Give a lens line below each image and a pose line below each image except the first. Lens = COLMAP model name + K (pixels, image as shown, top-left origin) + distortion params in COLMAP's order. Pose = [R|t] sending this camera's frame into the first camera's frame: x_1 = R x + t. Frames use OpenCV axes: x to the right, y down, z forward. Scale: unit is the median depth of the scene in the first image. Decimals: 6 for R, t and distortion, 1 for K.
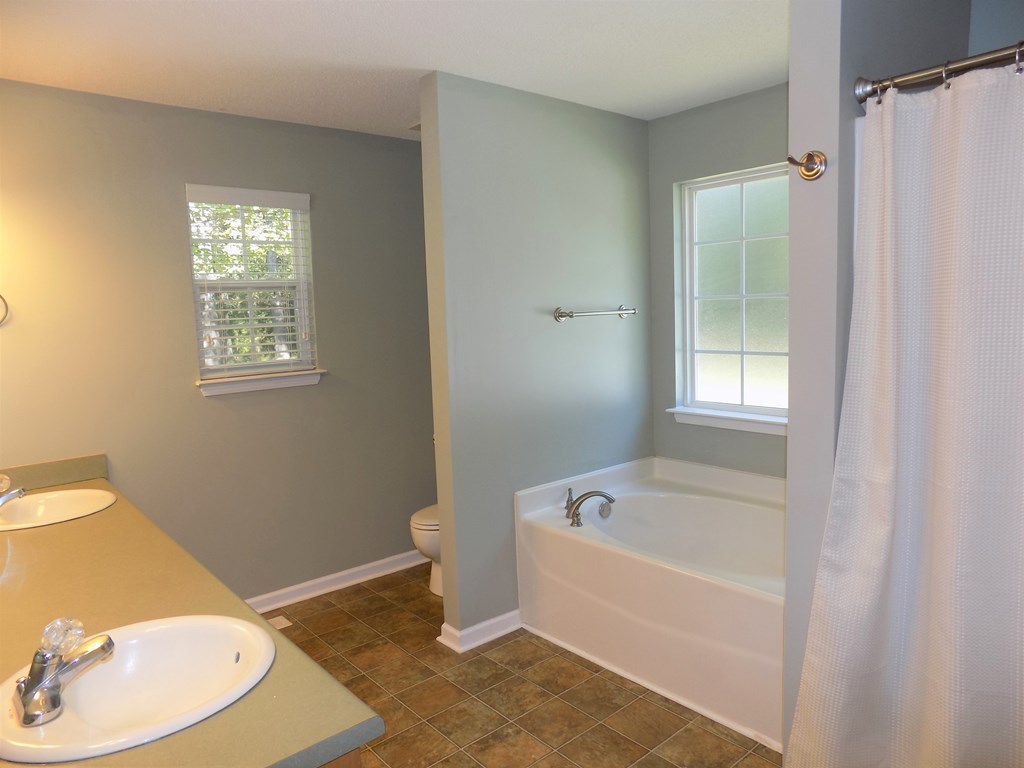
lens RADIAL K [[679.5, 0, 512.0], [0, 679.5, 384.3], [0, 0, 1]] dist [-0.003212, 0.003283]
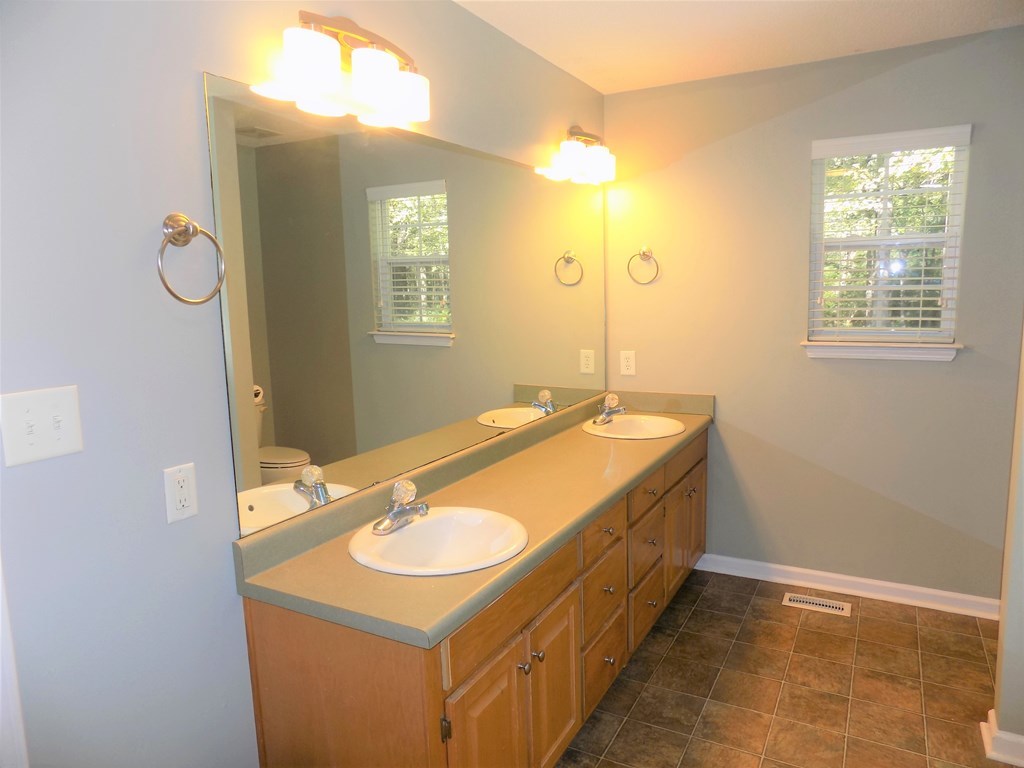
lens RADIAL K [[679.5, 0, 542.7], [0, 679.5, 384.0], [0, 0, 1]] dist [-0.003212, 0.003283]
pose [[0.376092, 0.163158, -0.912104, 0.345717], [-0.098892, 0.985820, 0.135568, -0.044010], [0.921290, 0.039214, 0.386894, 0.281956]]
